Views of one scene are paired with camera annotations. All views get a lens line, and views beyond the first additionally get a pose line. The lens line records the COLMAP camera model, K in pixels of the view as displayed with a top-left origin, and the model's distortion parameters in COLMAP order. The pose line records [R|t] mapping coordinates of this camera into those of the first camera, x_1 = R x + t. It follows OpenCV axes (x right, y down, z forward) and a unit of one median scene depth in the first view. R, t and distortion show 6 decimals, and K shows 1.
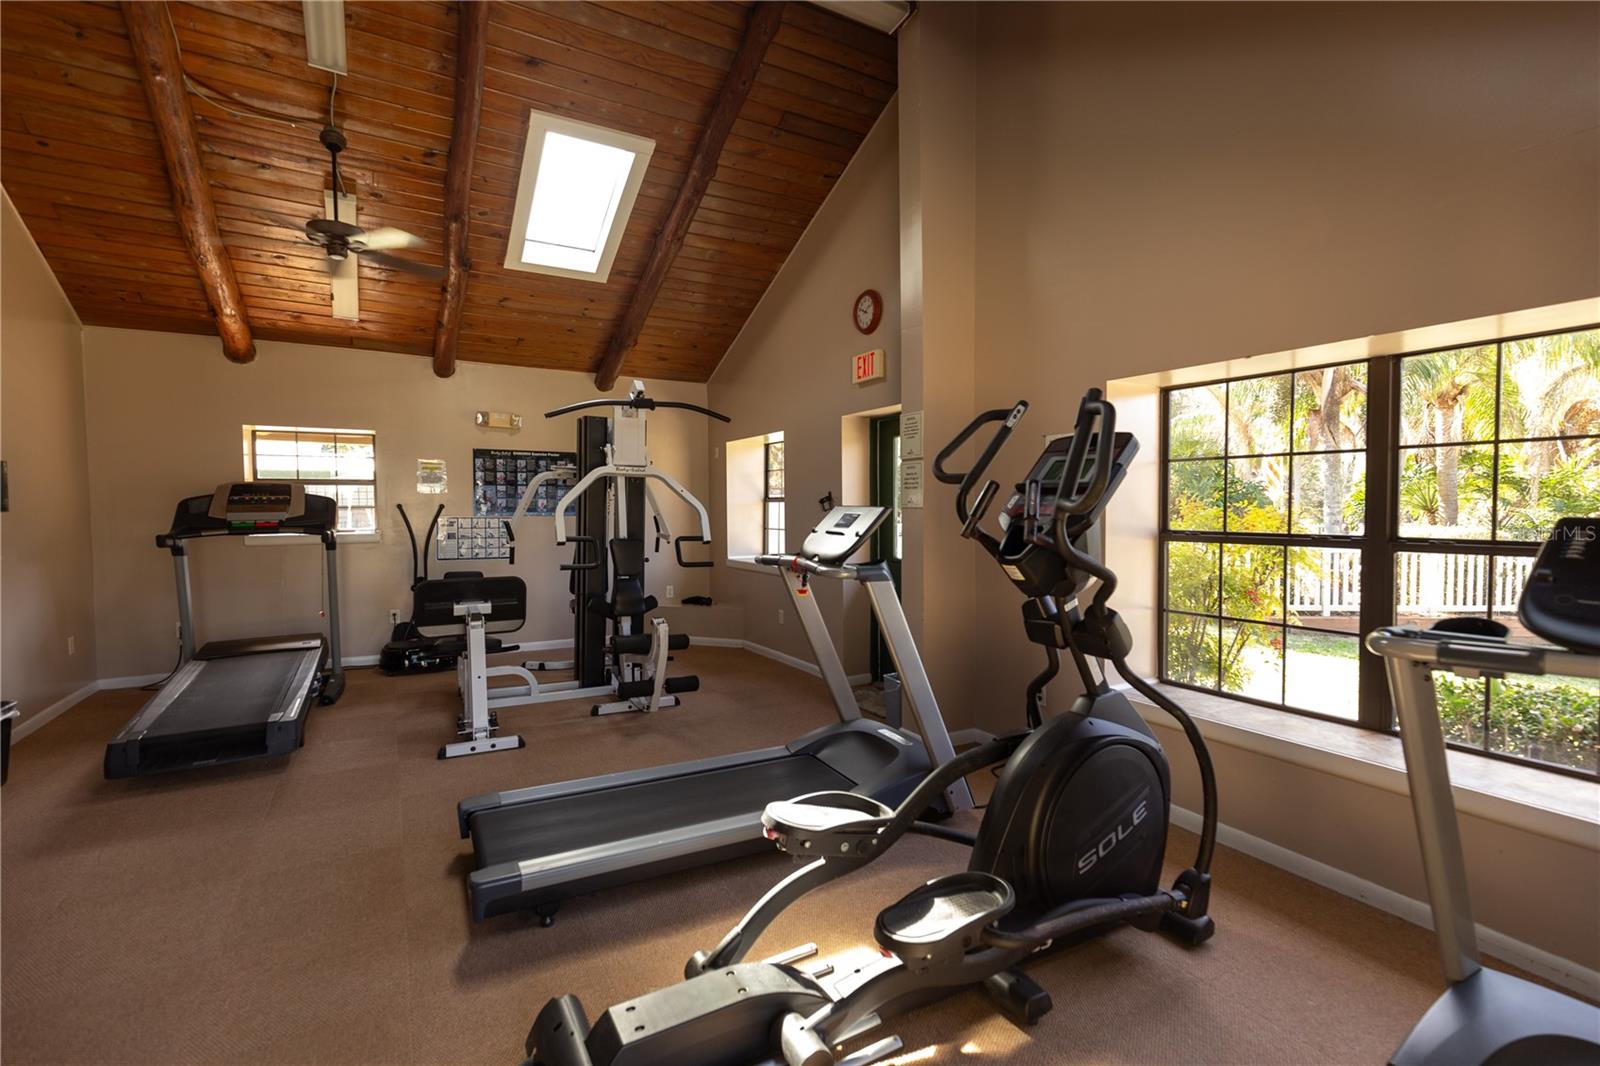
lens RADIAL K [[716.8, 0, 800.0], [0, 716.8, 533.0], [0, 0, 1]] dist [0.003137, -0.000029]
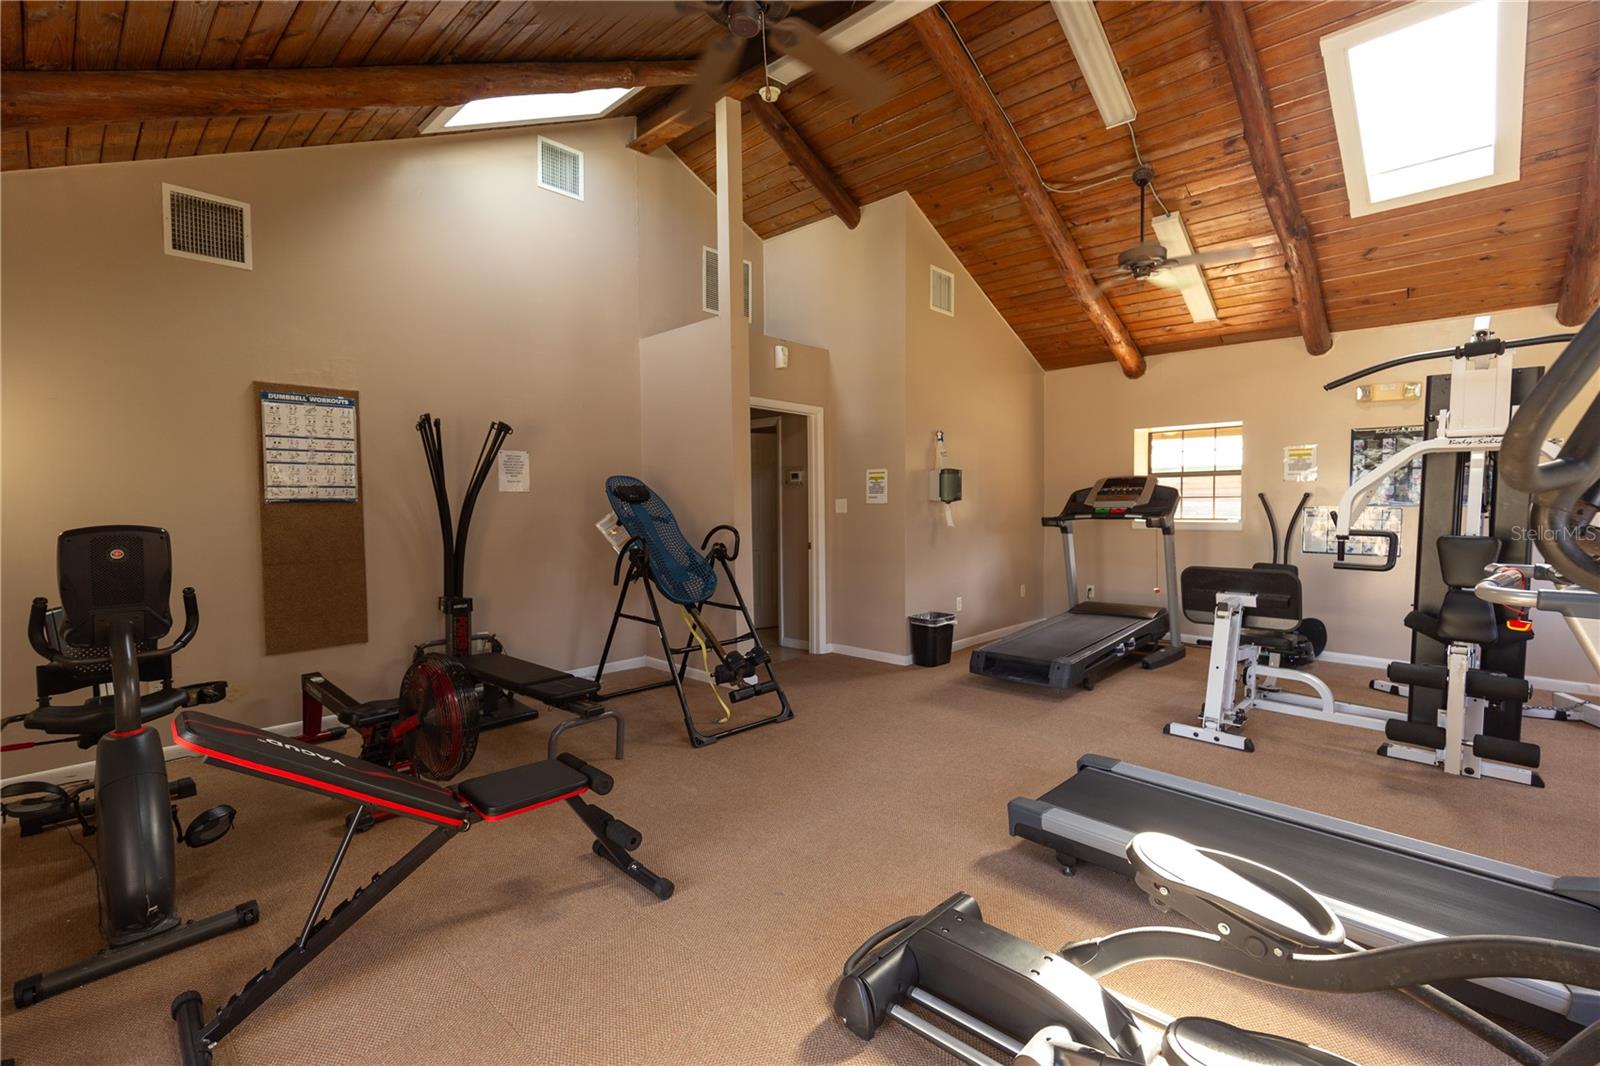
lens RADIAL K [[716.8, 0, 800.0], [0, 716.8, 533.0], [0, 0, 1]] dist [0.003137, -0.000029]
pose [[0.279997, 0.042018, -0.959081, 0.300106], [-0.030418, 0.998928, 0.034883, -0.000728], [0.959519, 0.019406, 0.280975, 0.152886]]
